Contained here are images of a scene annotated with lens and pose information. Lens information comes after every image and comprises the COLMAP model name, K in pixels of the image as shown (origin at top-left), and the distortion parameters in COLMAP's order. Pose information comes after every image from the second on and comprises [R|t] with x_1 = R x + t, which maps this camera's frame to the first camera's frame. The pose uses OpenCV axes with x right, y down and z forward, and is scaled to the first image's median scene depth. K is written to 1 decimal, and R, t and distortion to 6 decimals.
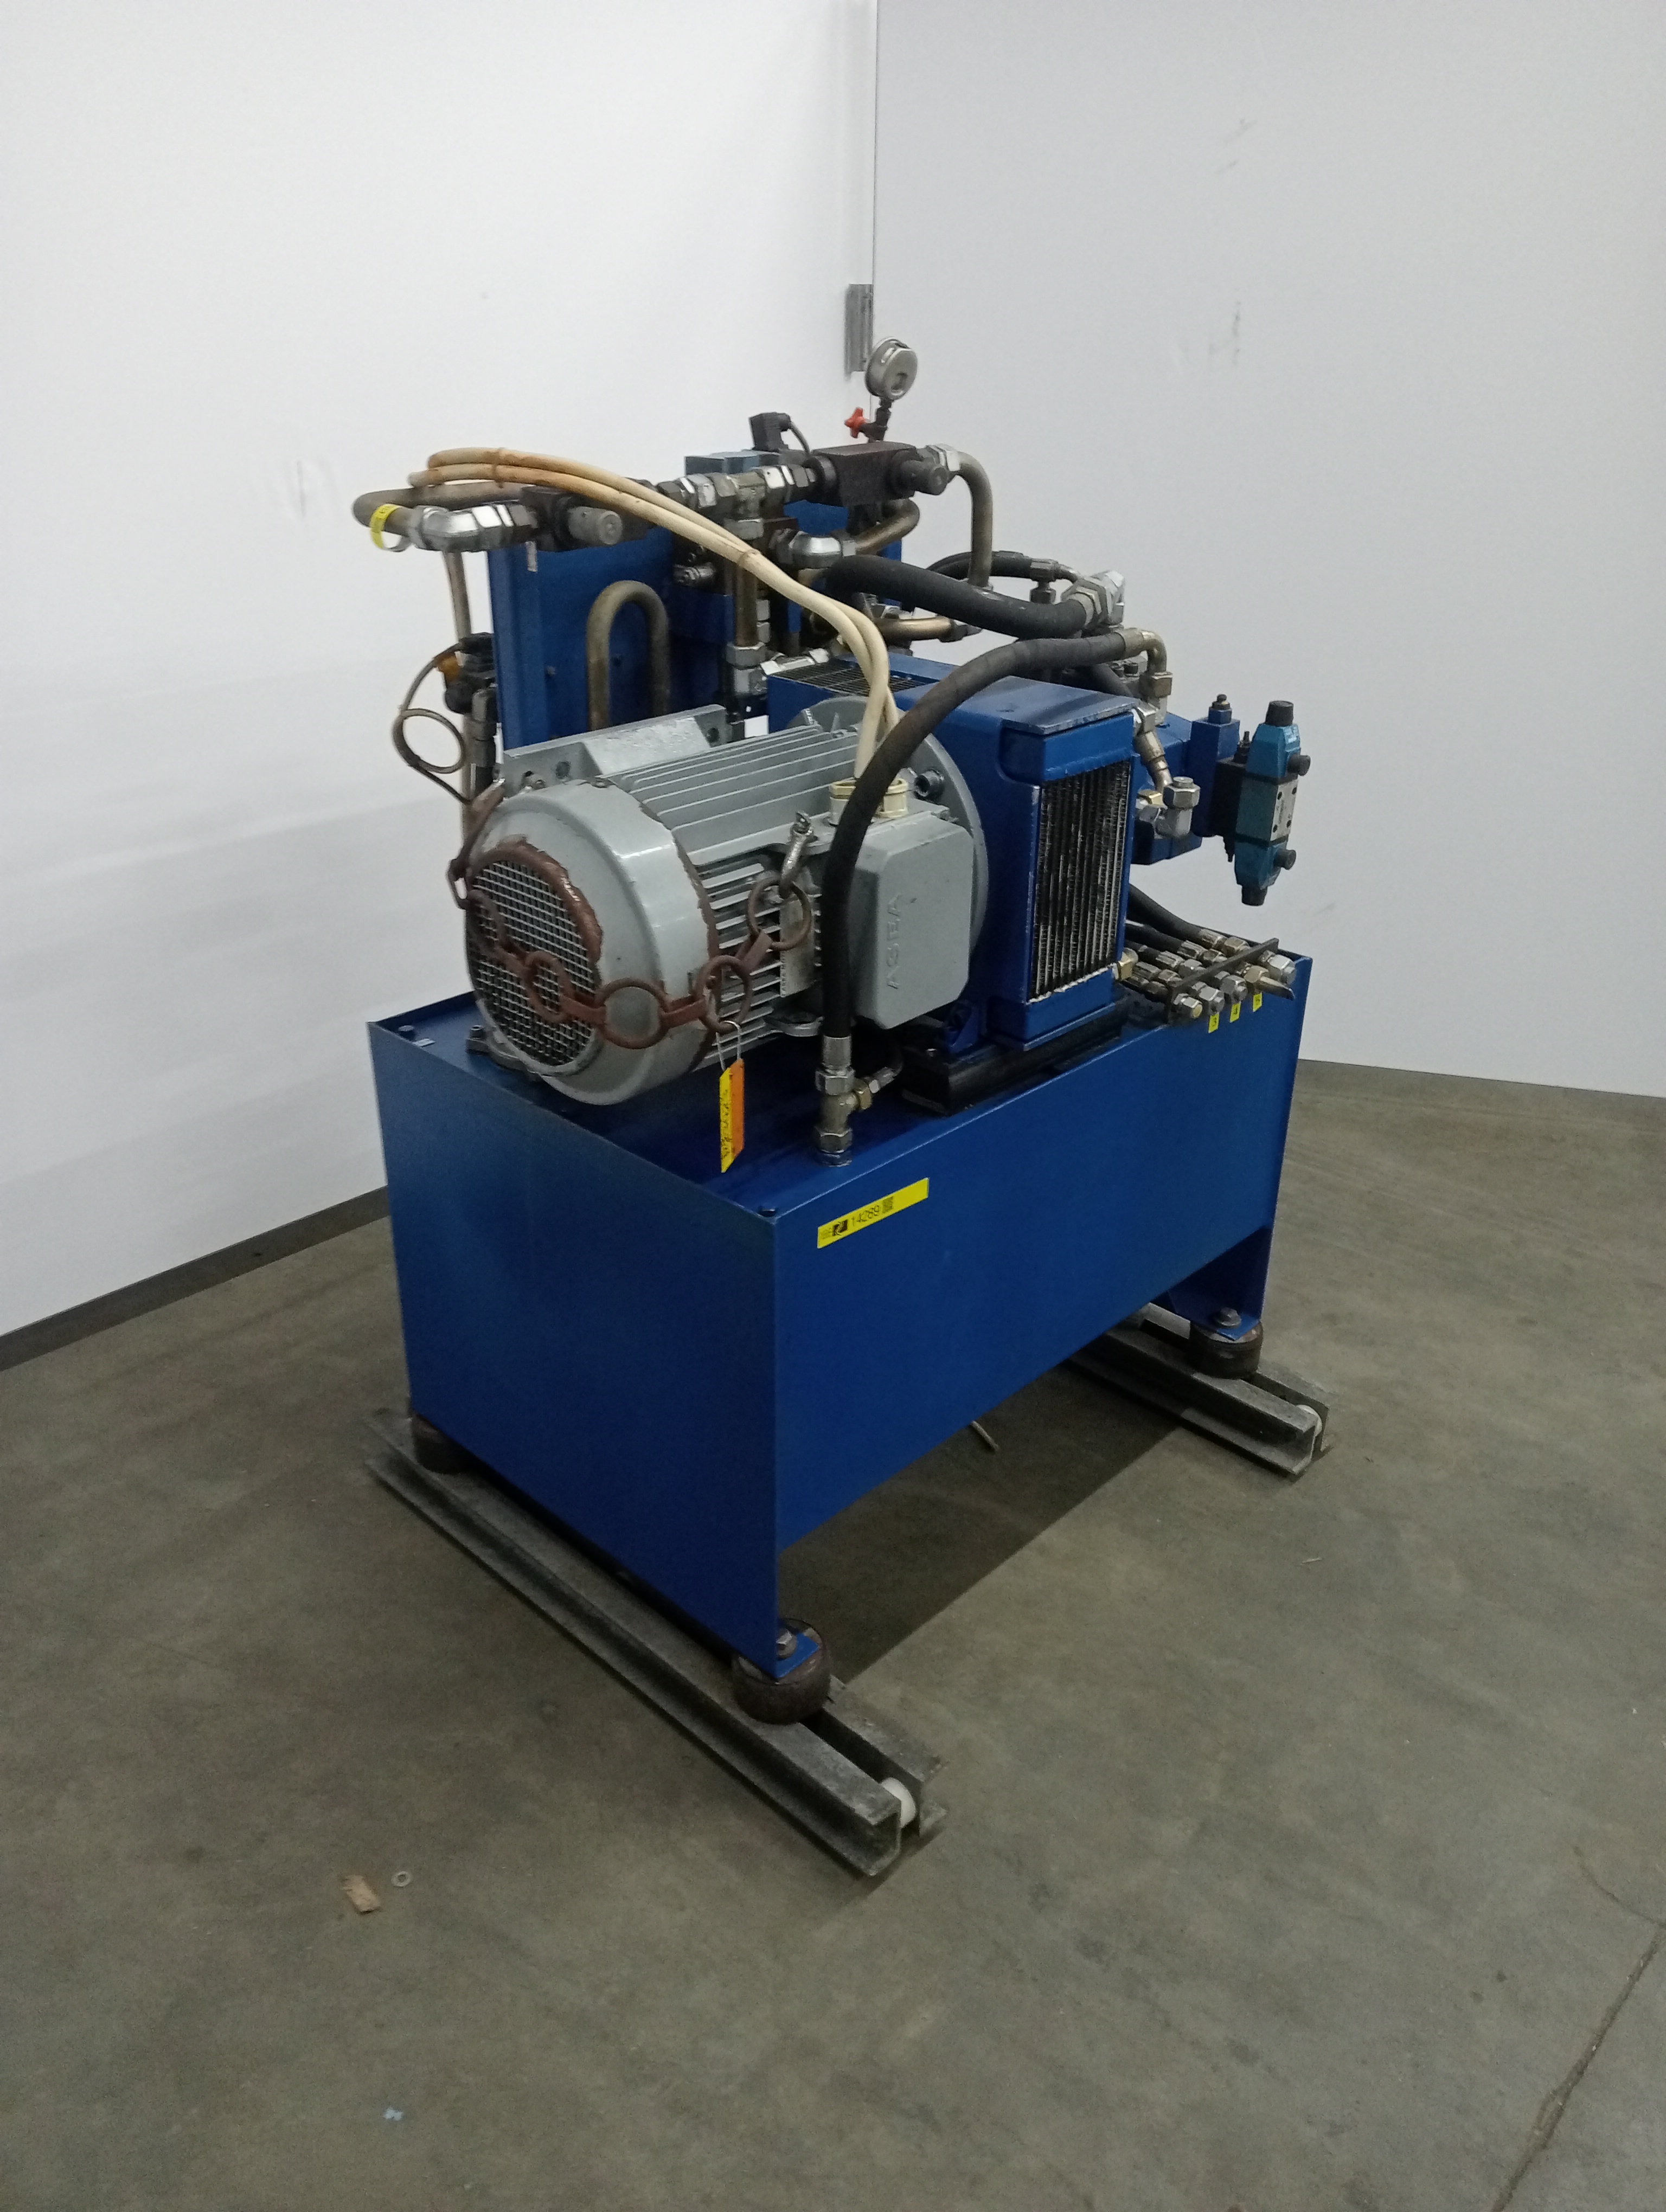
lens RADIAL K [[1763.3, 0, 826.9], [0, 1763.3, 1095.4], [0, 0, 1]] dist [-0.021216, 0.004855]
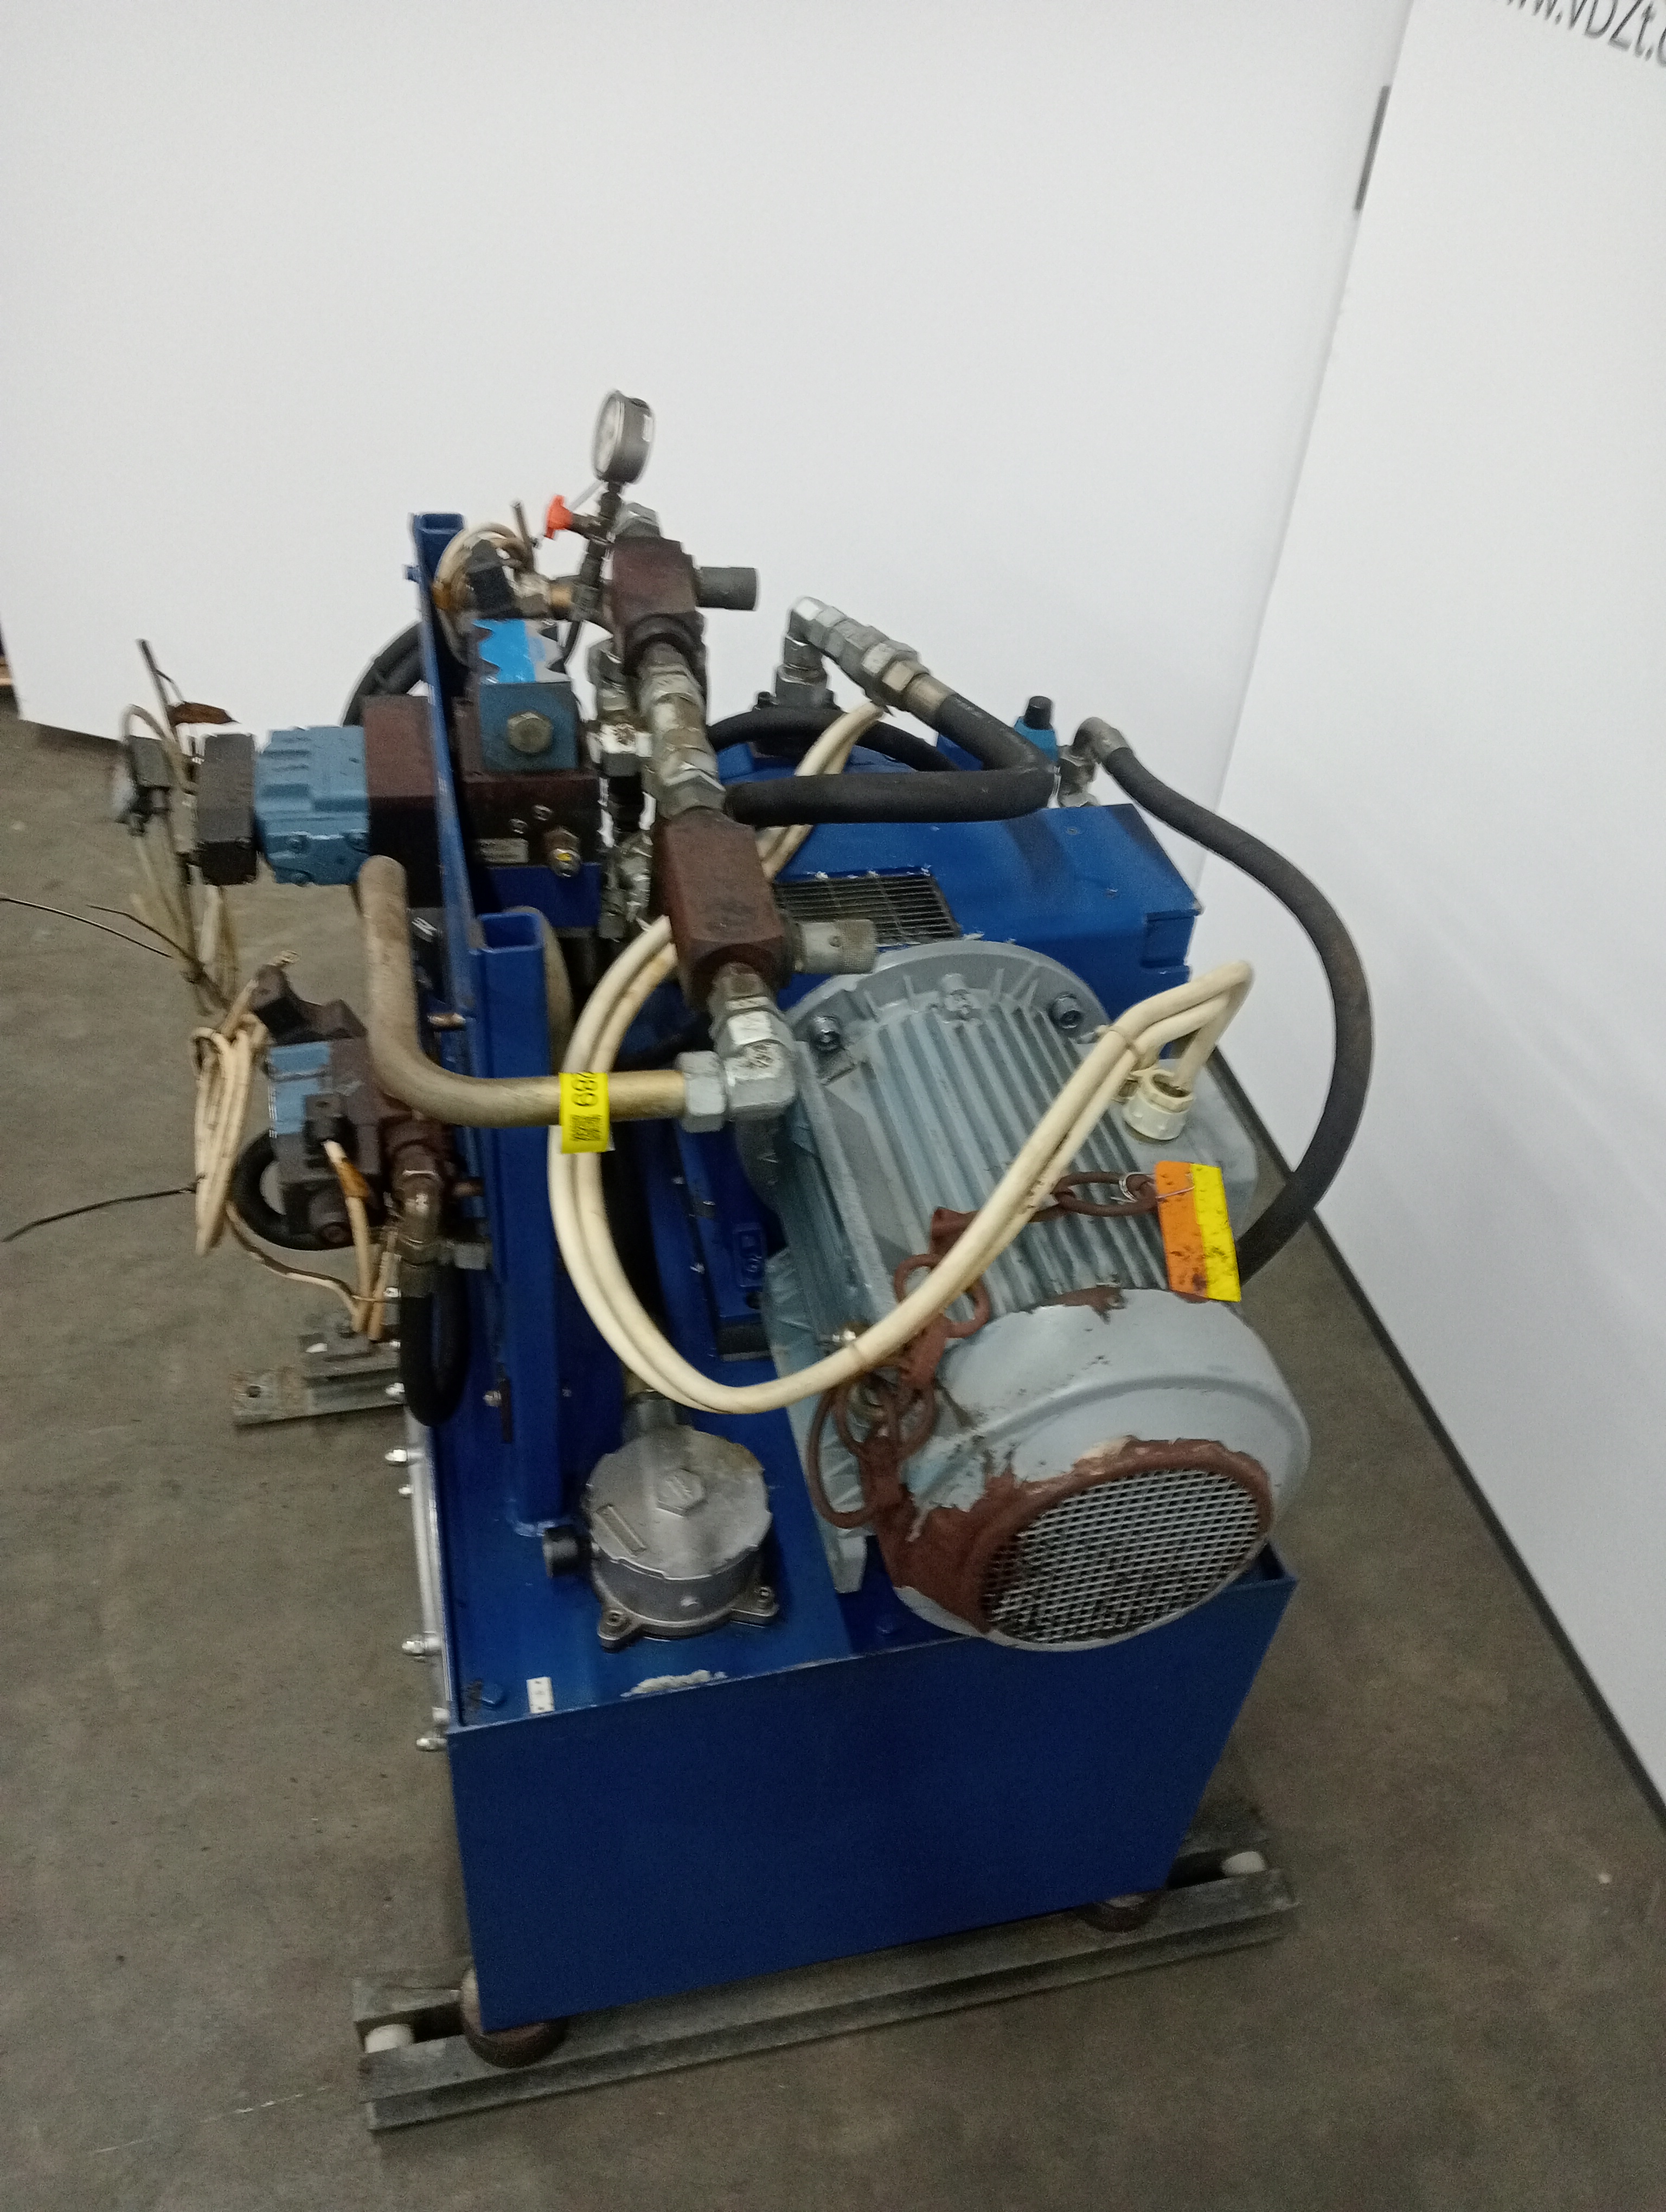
lens RADIAL K [[1763.3, 0, 826.9], [0, 1763.3, 1095.4], [0, 0, 1]] dist [-0.021216, 0.004855]
pose [[-0.561105, 0.503160, -0.657261, 0.516916], [-0.429228, 0.502073, 0.750790, -0.780327], [0.707761, 0.703386, -0.065746, 1.170901]]
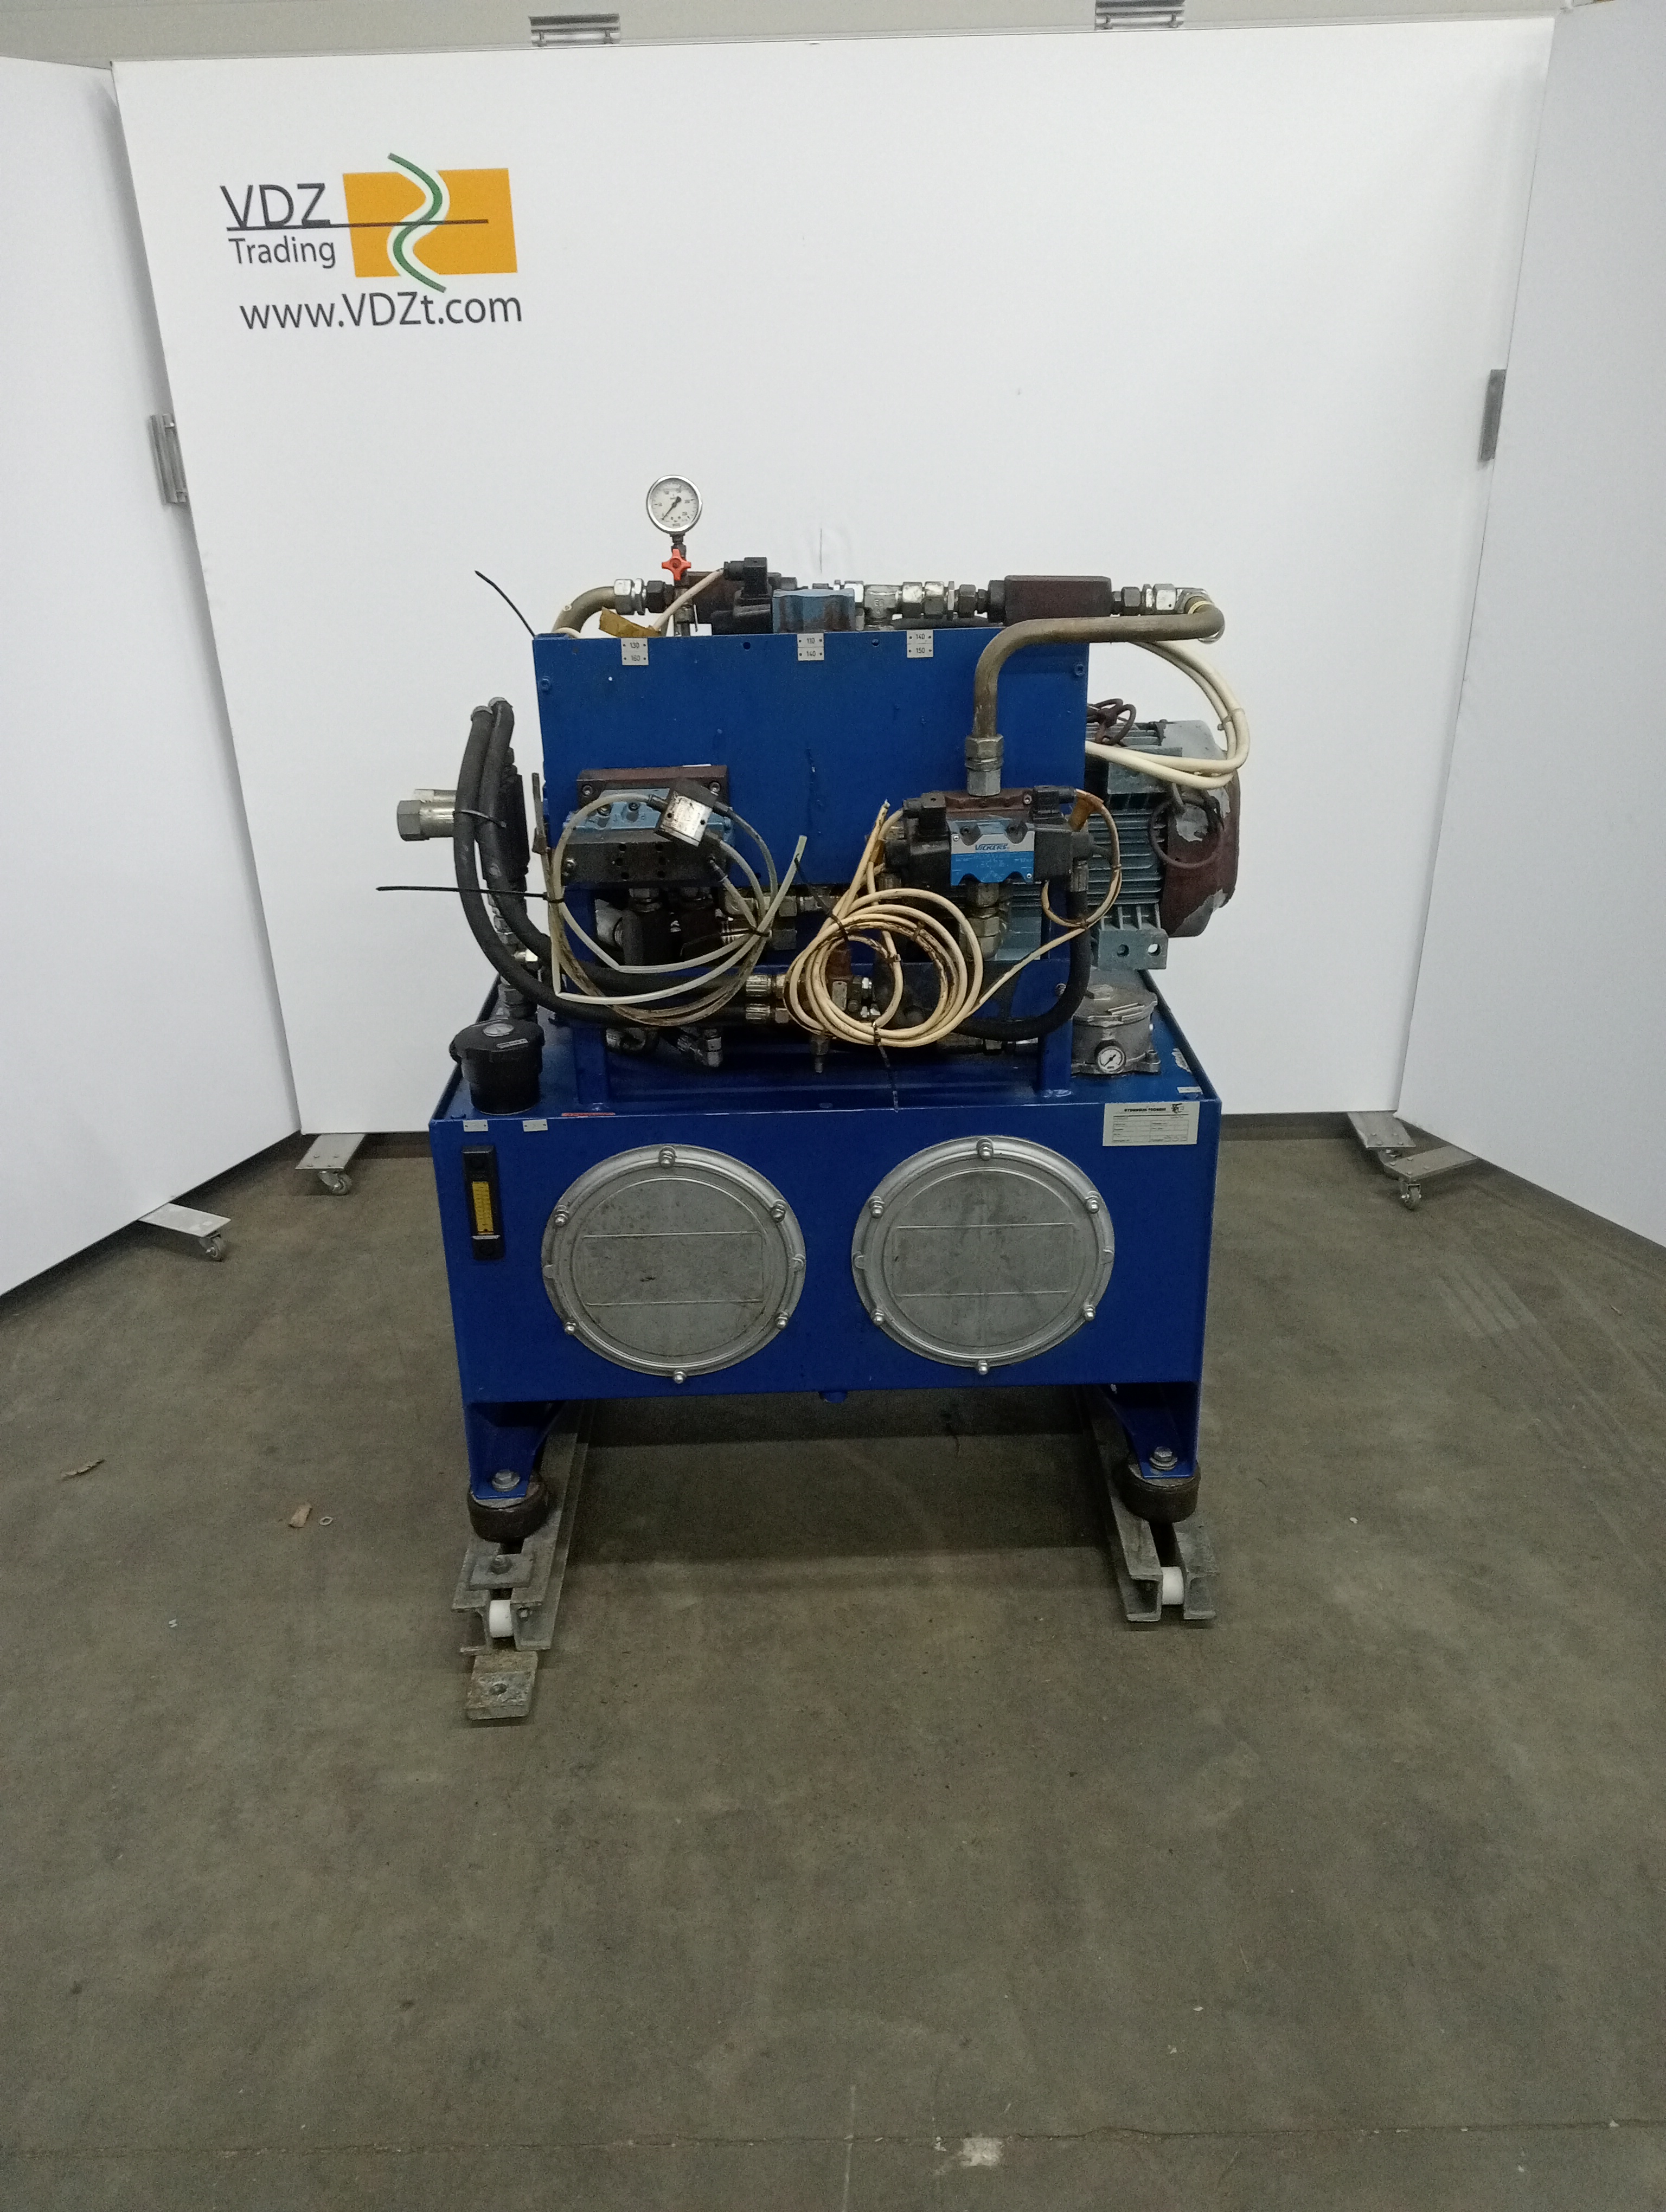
lens RADIAL K [[1763.3, 0, 826.9], [0, 1763.3, 1095.4], [0, 0, 1]] dist [-0.021216, 0.004855]
pose [[0.685675, 0.275371, -0.673810, 0.876150], [-0.284160, 0.953494, 0.100508, -0.136936], [0.670151, 0.122554, 0.732037, 0.183113]]
